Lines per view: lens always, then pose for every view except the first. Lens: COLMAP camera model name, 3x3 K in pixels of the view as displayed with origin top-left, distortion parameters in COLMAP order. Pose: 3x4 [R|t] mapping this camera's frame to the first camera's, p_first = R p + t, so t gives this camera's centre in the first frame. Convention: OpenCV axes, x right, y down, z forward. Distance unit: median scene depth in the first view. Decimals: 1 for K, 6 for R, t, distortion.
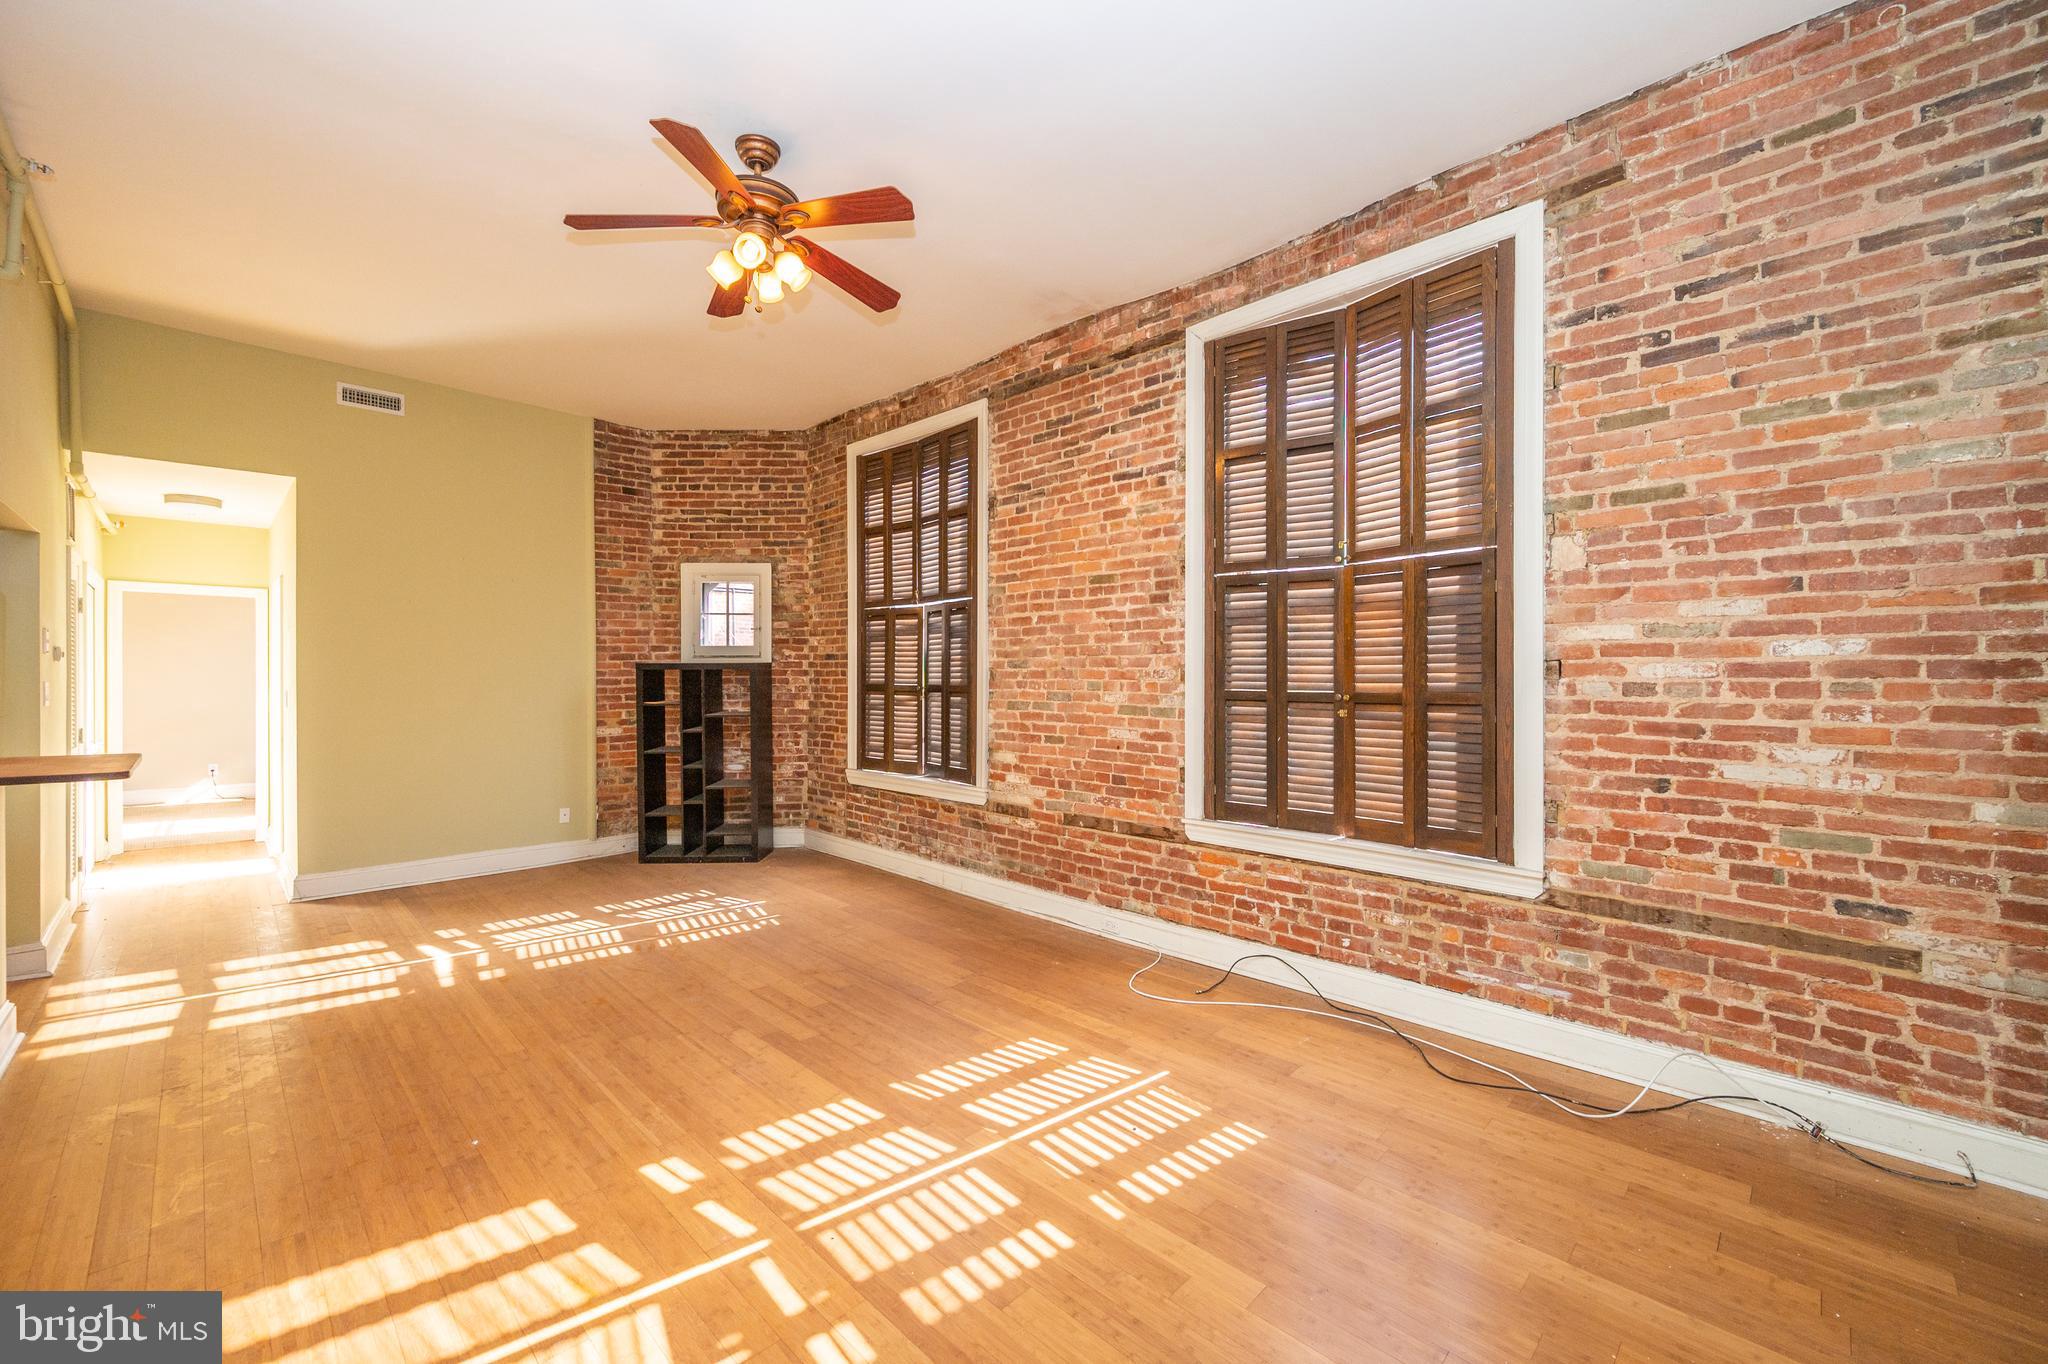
lens RADIAL K [[809.2, 0, 1022.9], [0, 809.2, 677.0], [0, 0, 1]] dist [-0.001714, 0.000431]
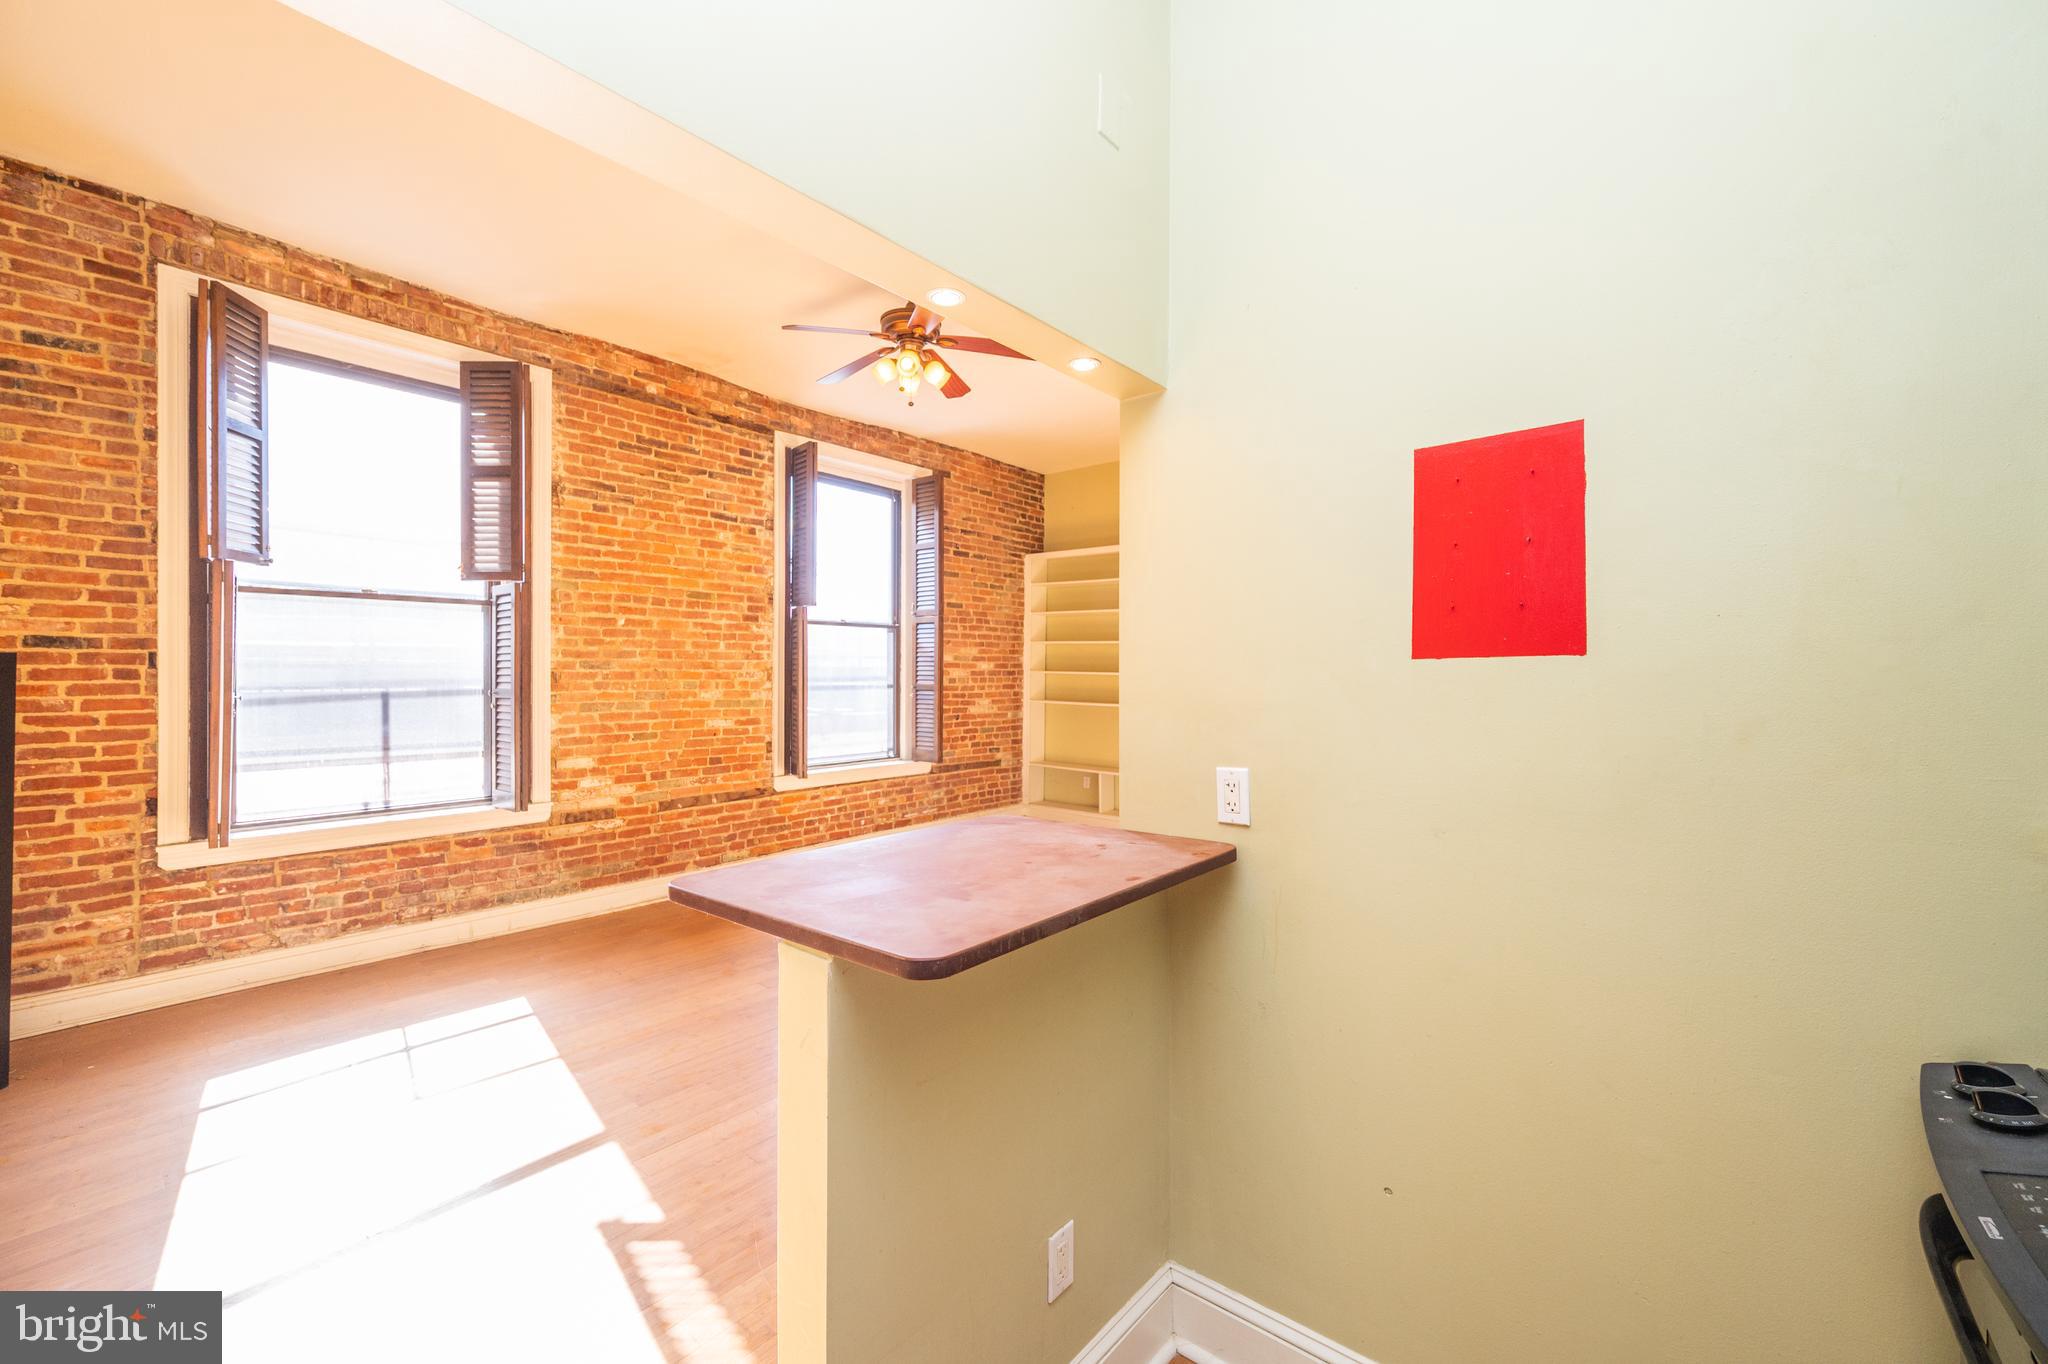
lens RADIAL K [[809.2, 0, 1013.2], [0, 809.2, 674.6], [0, 0, 1]] dist [-0.001714, 0.000431]
pose [[-0.077269, -0.005045, 0.996997, -1.112490], [-0.001106, 0.999987, 0.004975, -0.010527], [-0.997010, -0.000718, -0.077274, 0.623017]]
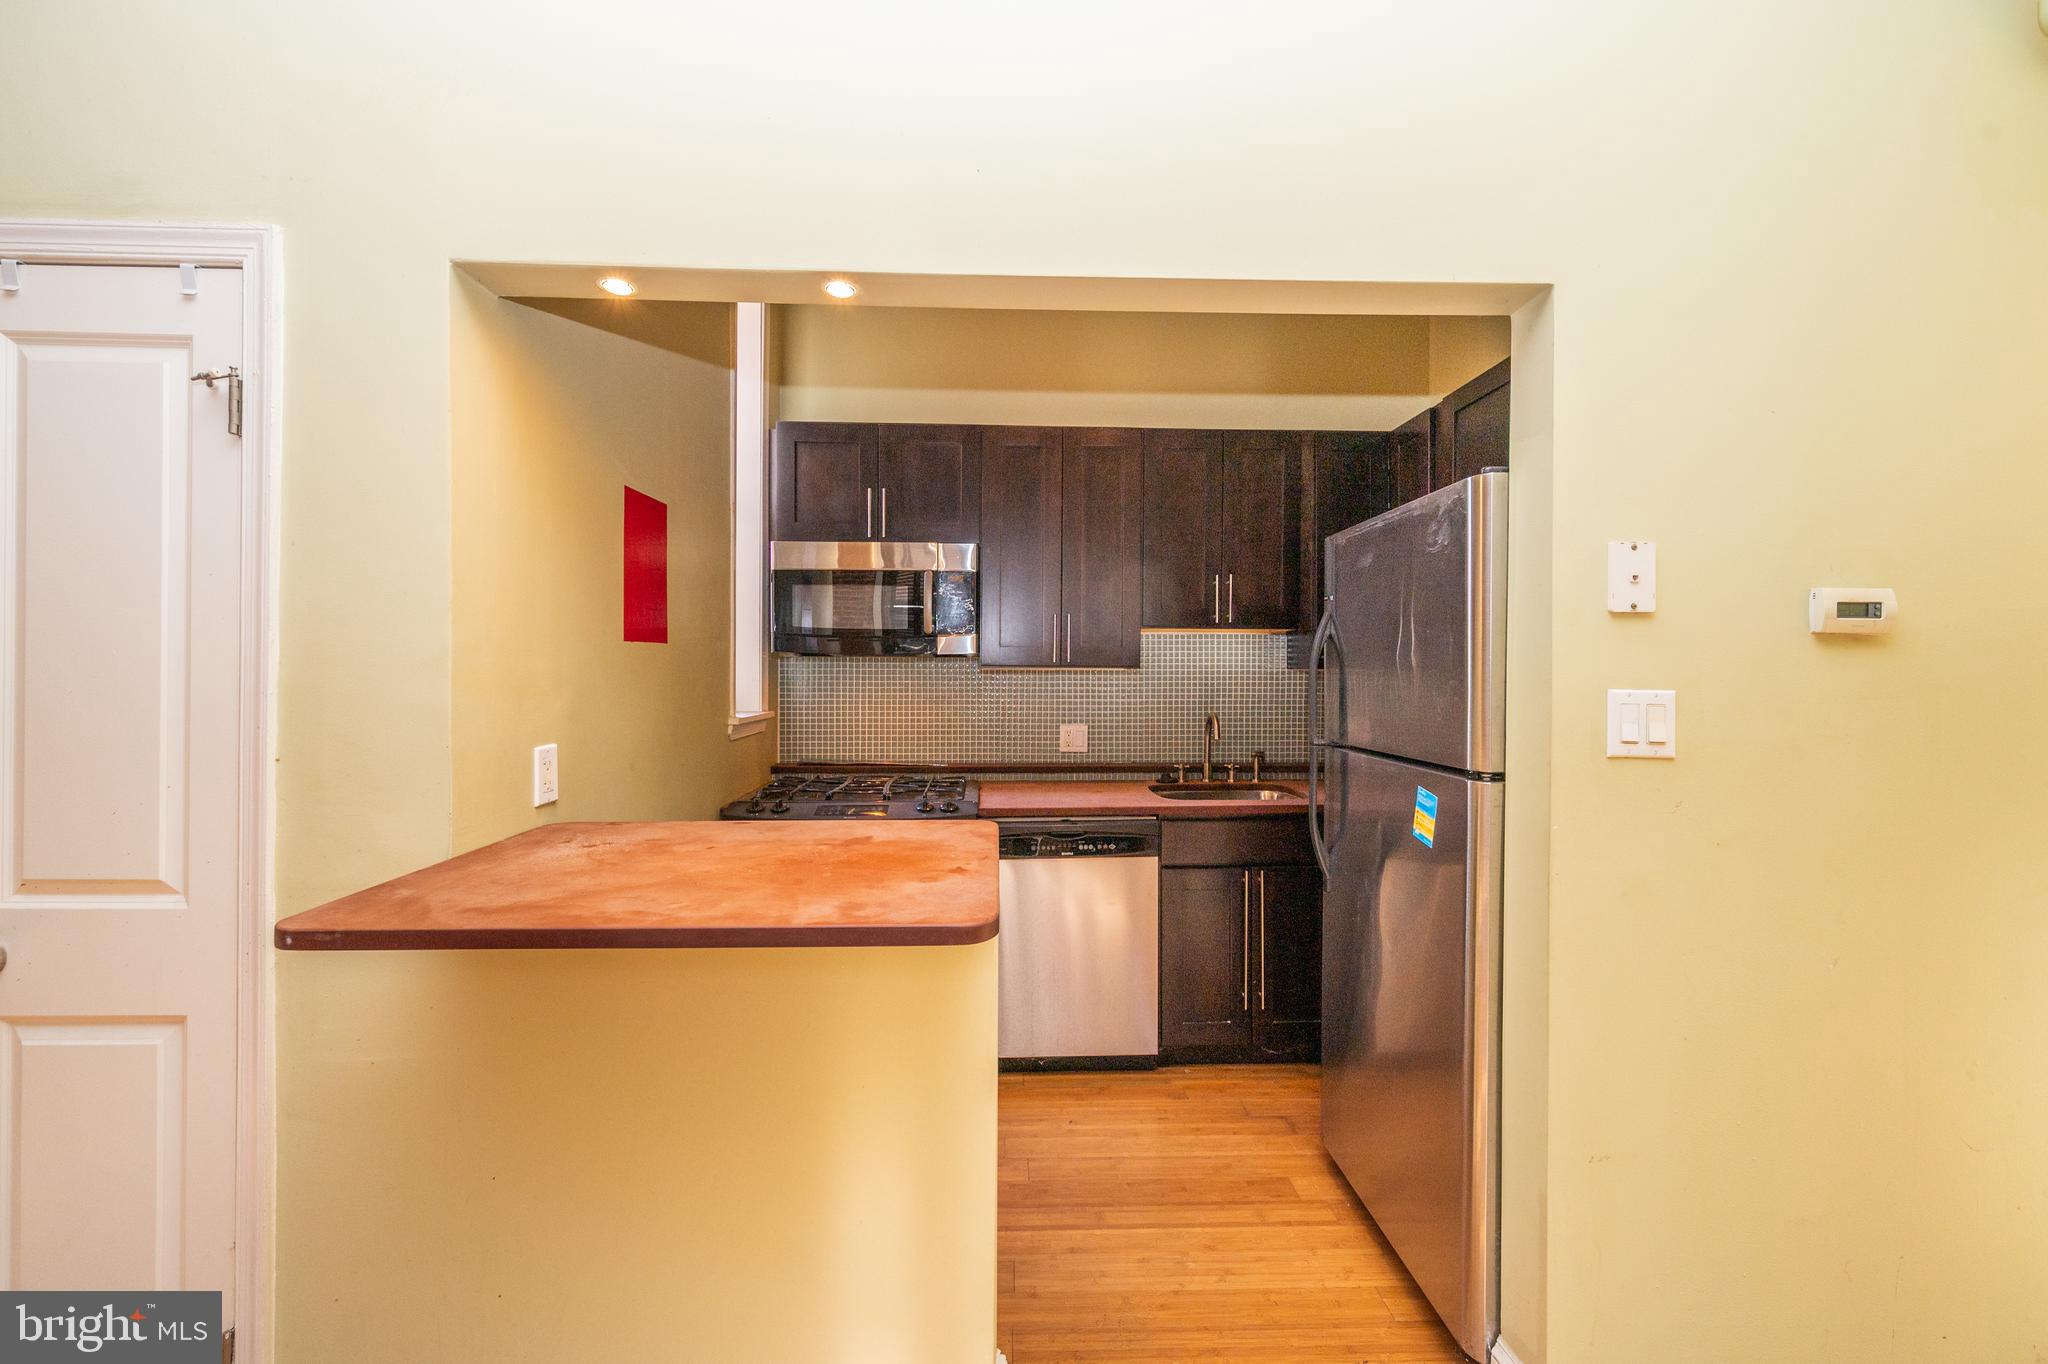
lens RADIAL K [[809.2, 0, 1020.4], [0, 809.2, 677.2], [0, 0, 1]] dist [-0.001714, 0.000431]
pose [[-0.689558, -0.003288, -0.724223, -0.646750], [-0.008030, 0.999963, 0.003106, 0.000365], [0.724186, 0.007957, -0.689559, 0.891170]]
